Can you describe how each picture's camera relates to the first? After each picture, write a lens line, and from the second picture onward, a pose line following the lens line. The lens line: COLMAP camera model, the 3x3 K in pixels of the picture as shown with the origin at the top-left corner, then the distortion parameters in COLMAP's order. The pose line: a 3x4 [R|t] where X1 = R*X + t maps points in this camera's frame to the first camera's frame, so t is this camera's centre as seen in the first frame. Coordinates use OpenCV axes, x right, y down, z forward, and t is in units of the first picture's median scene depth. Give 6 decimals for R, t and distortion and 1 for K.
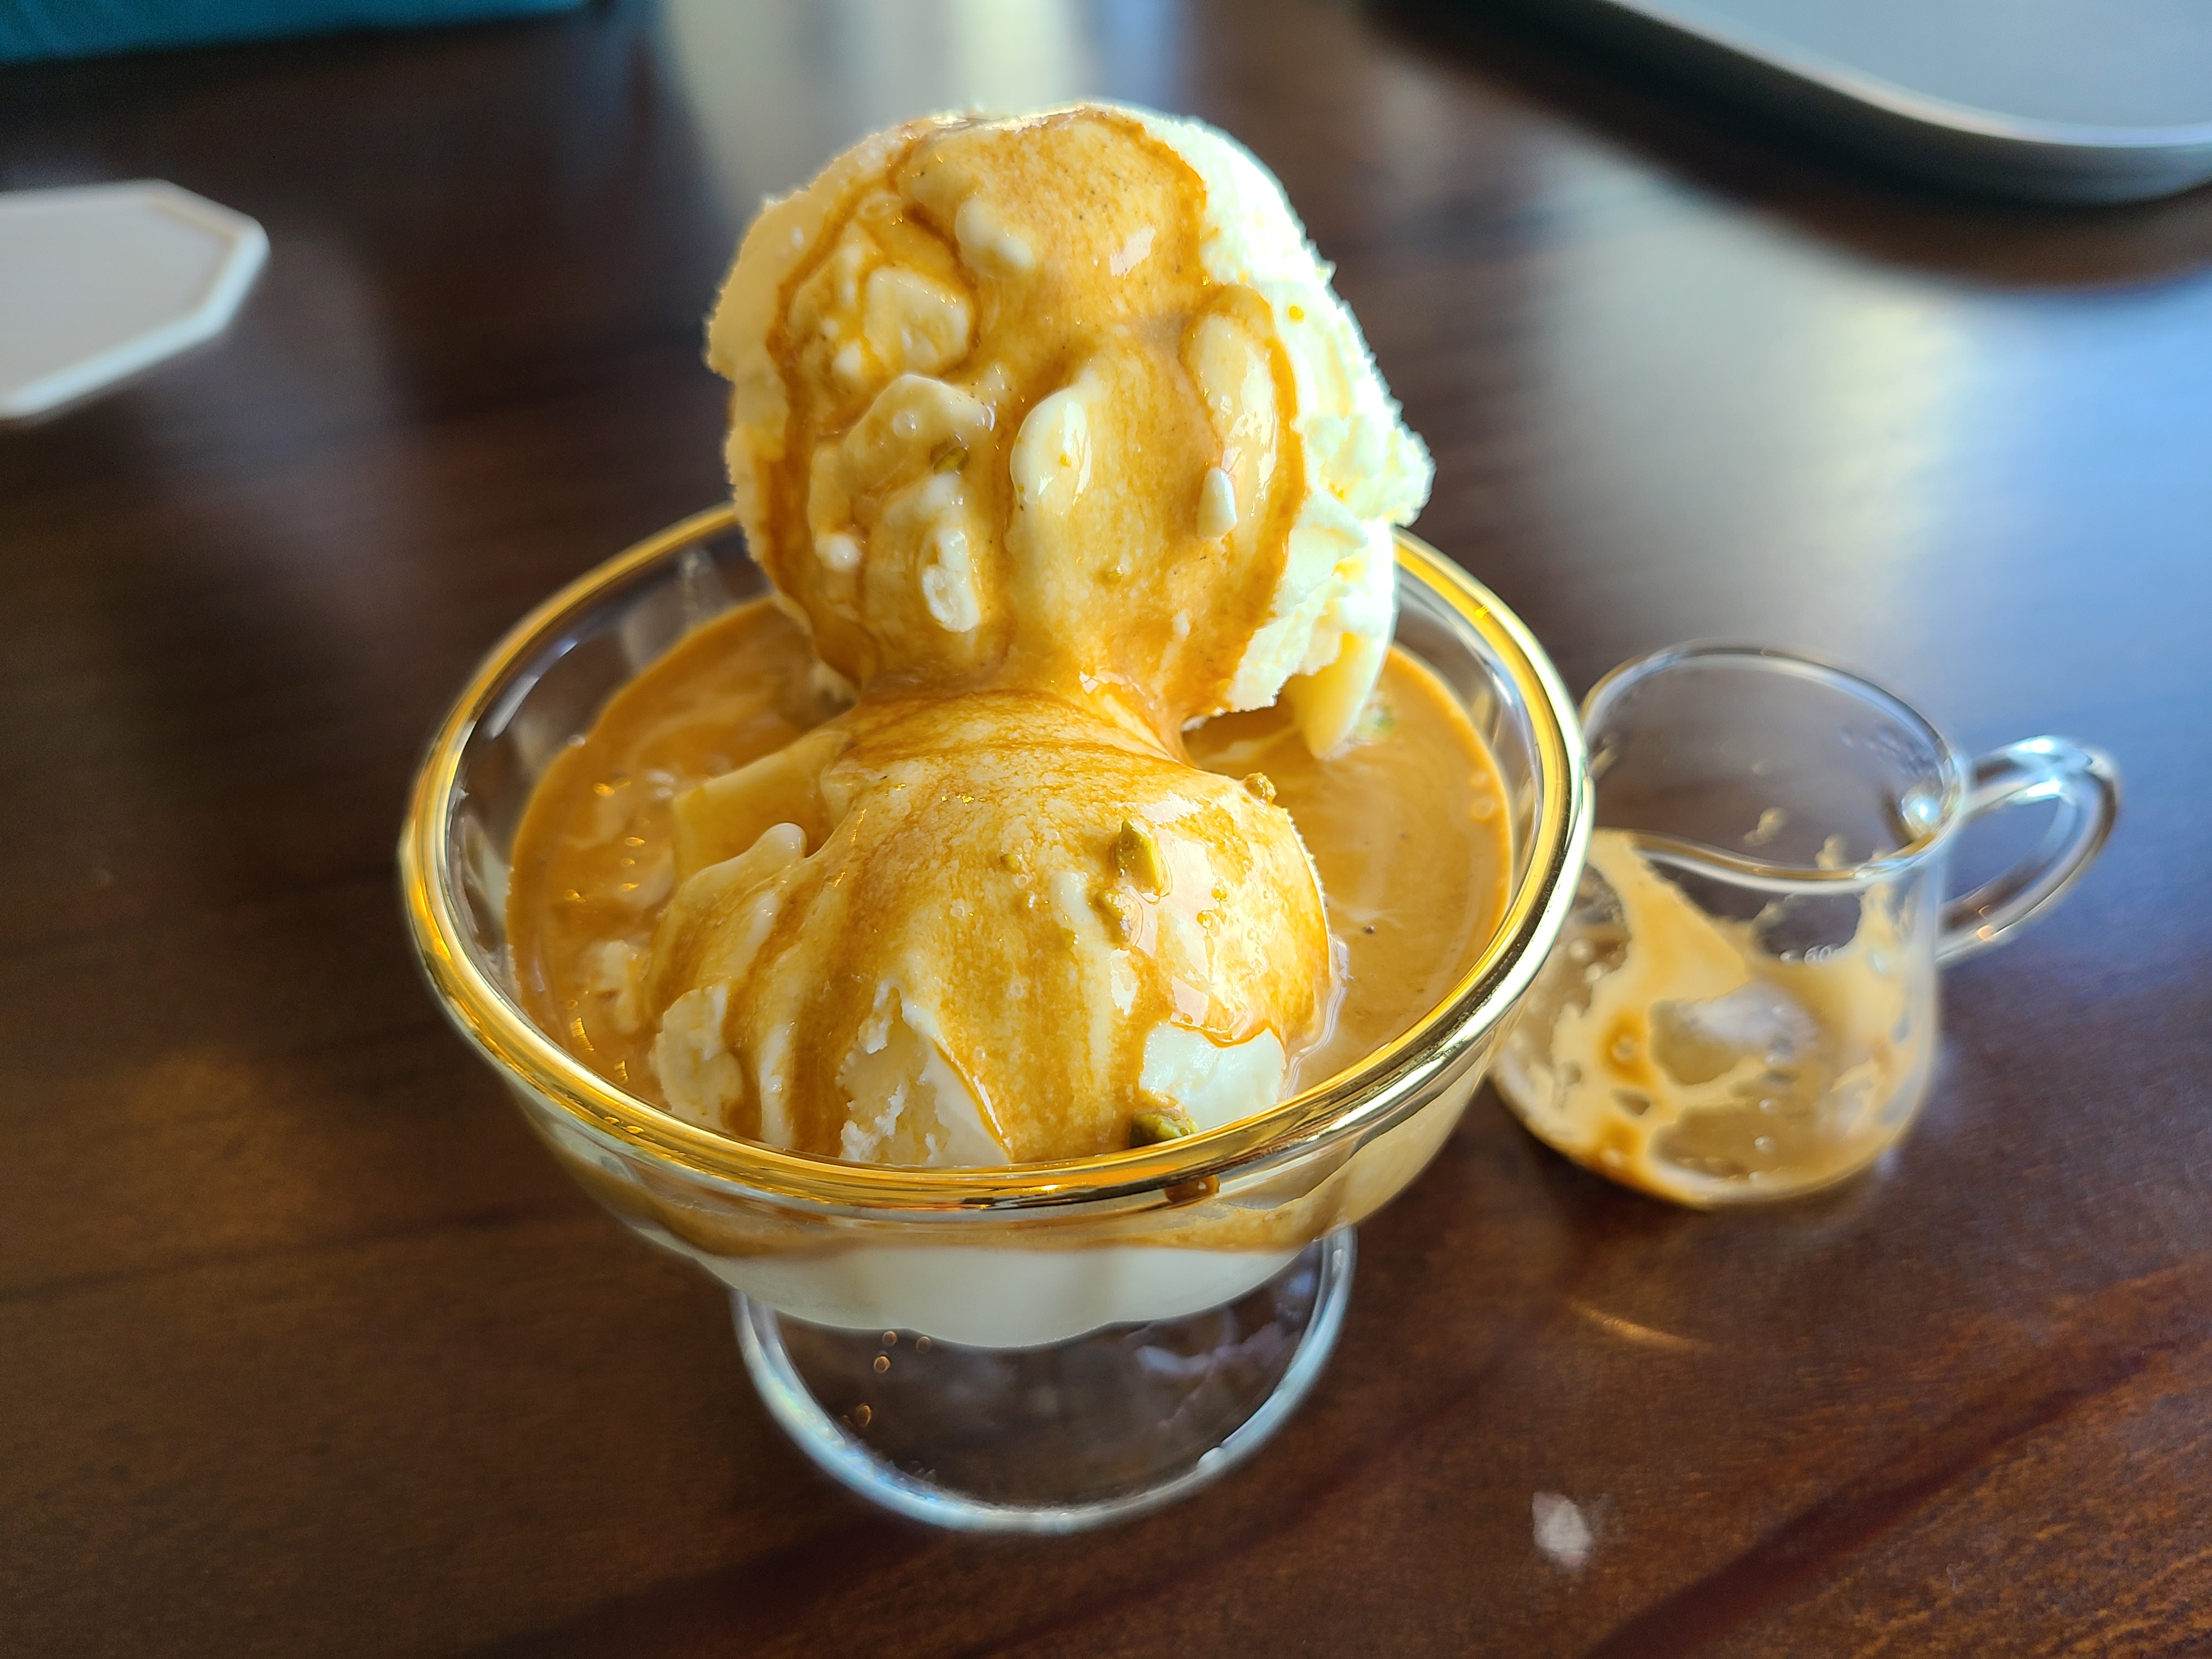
lens RADIAL K [[1744.2, 0, 1106.4], [0, 1744.2, 824.9], [0, 0, 1]] dist [-0.007427, -0.012918]
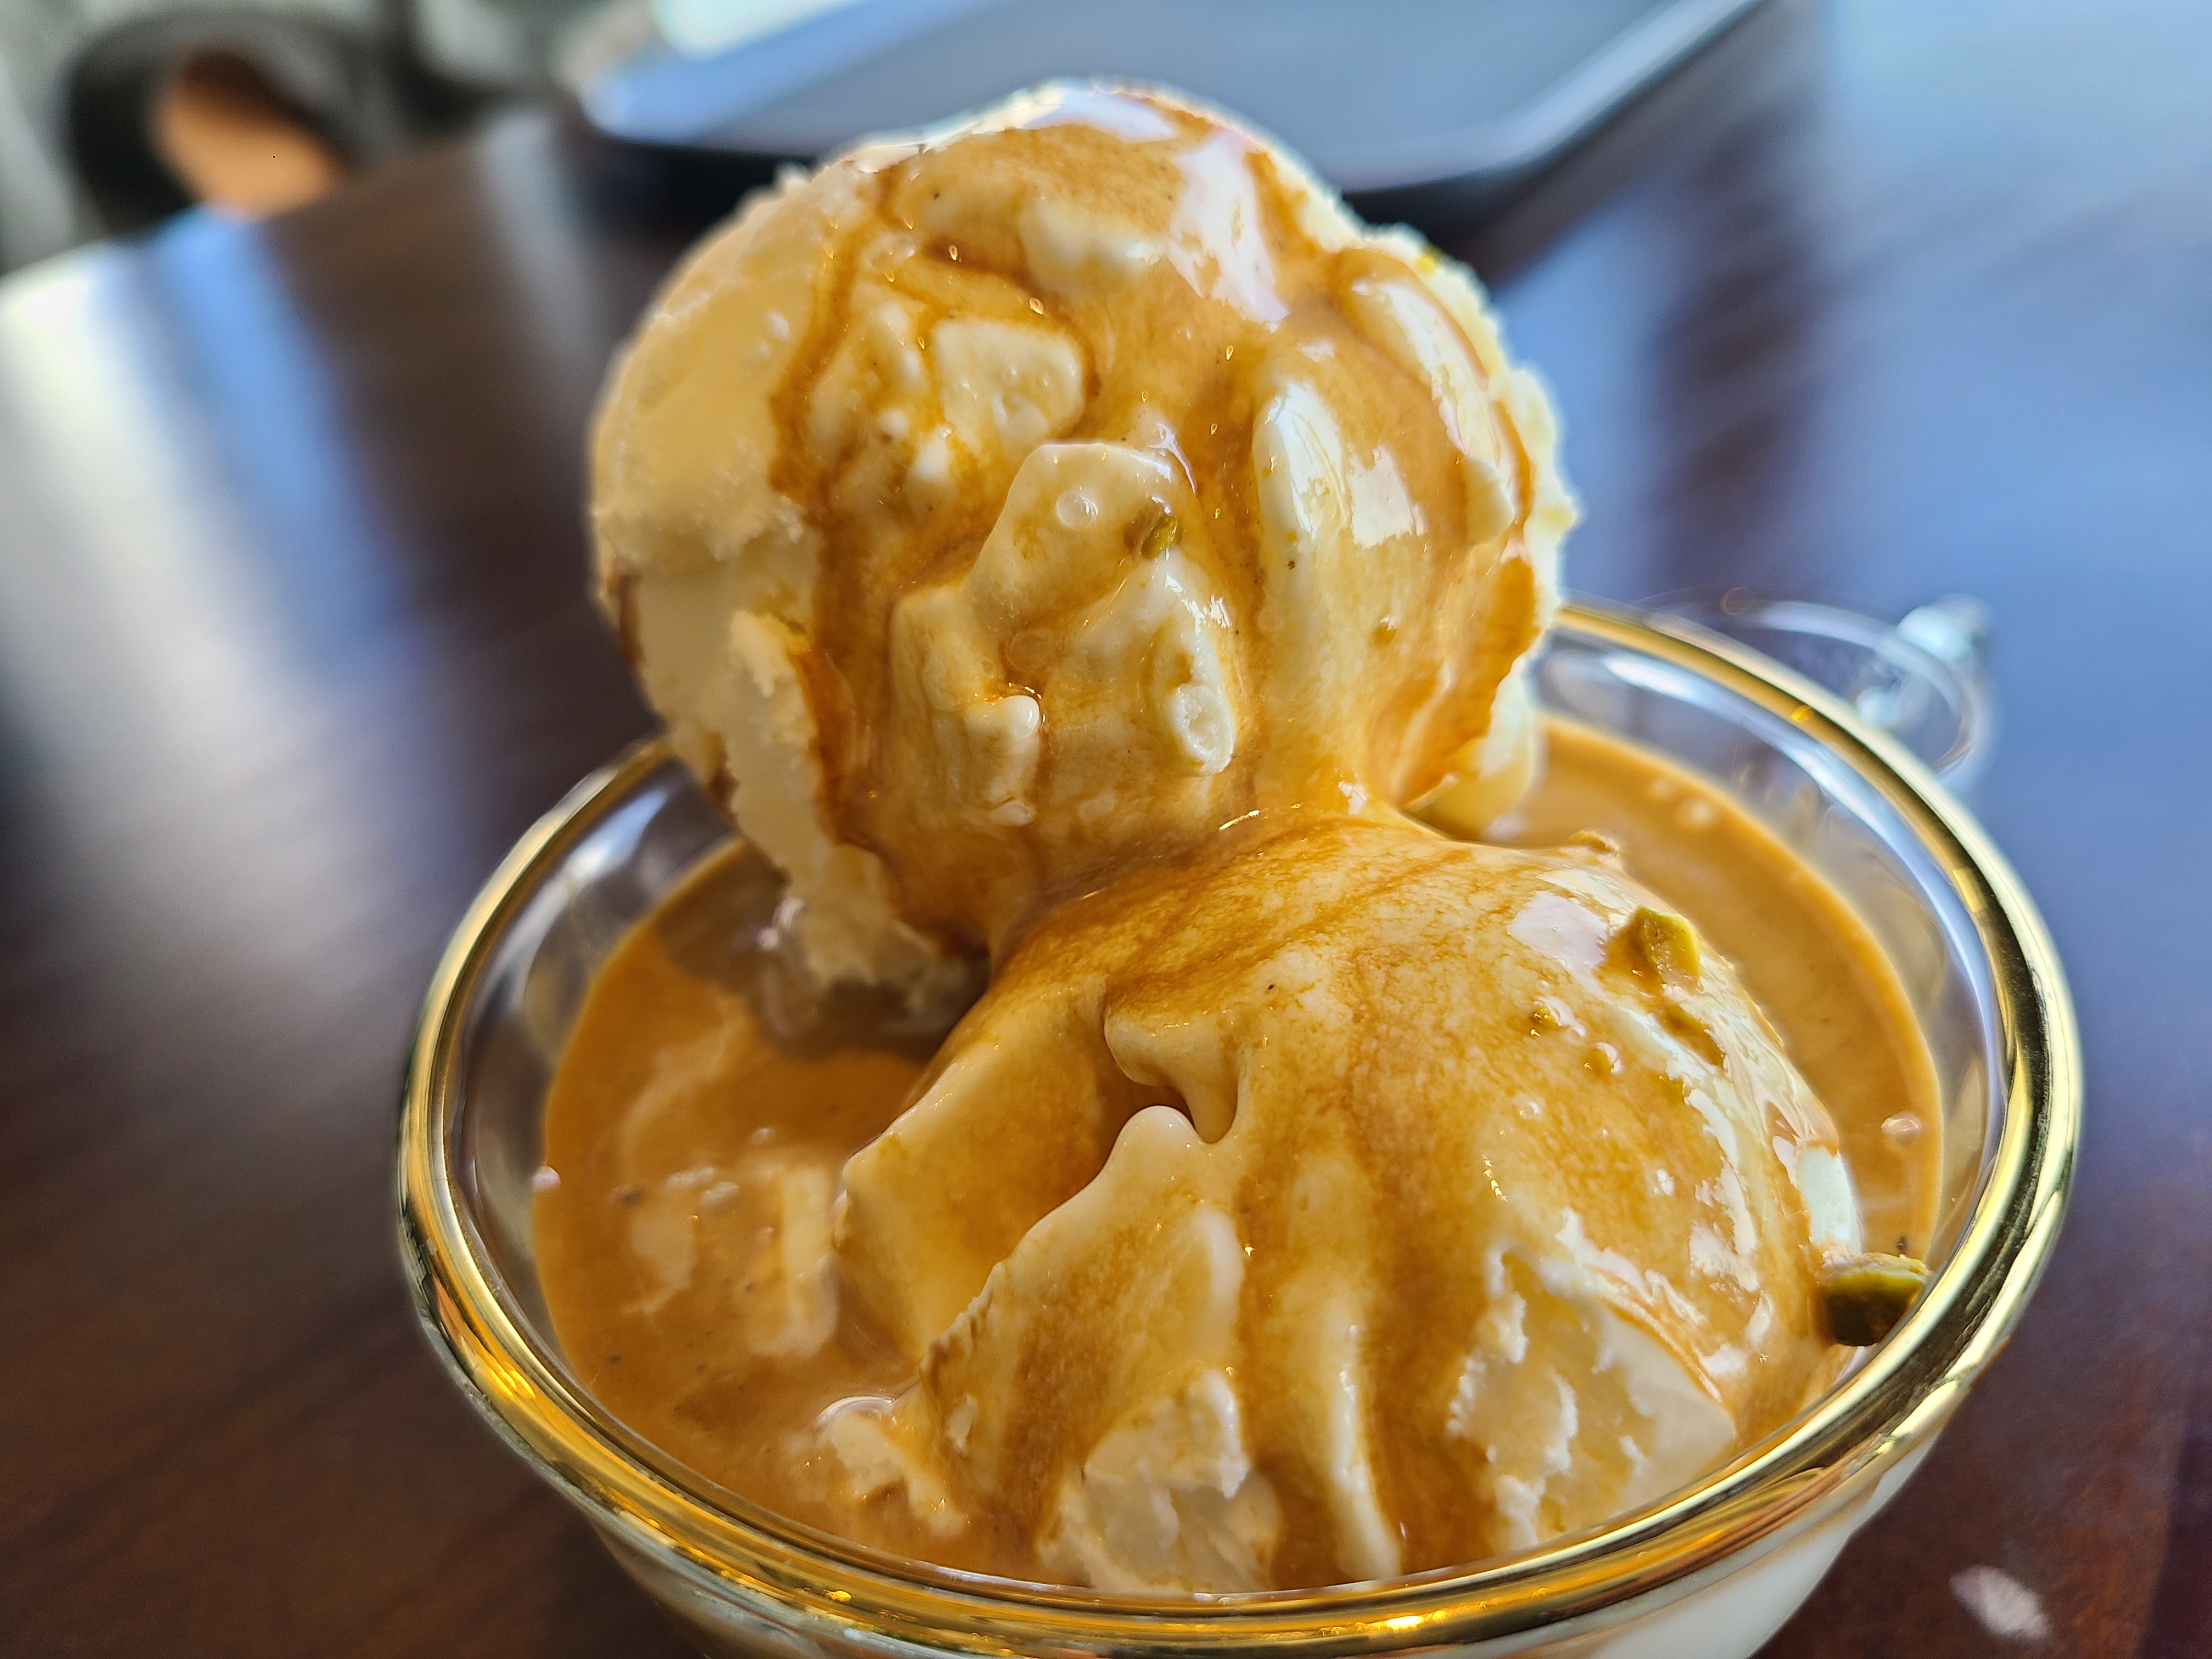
lens RADIAL K [[1837.8, 0, 1106.7], [0, 1837.8, 832.7], [0, 0, 1]] dist [-0.049686, -0.001081]
pose [[0.876982, -0.324167, 0.354709, -0.403448], [0.368541, 0.927433, -0.063606, -0.059075], [-0.308350, 0.186506, 0.932811, 0.335678]]
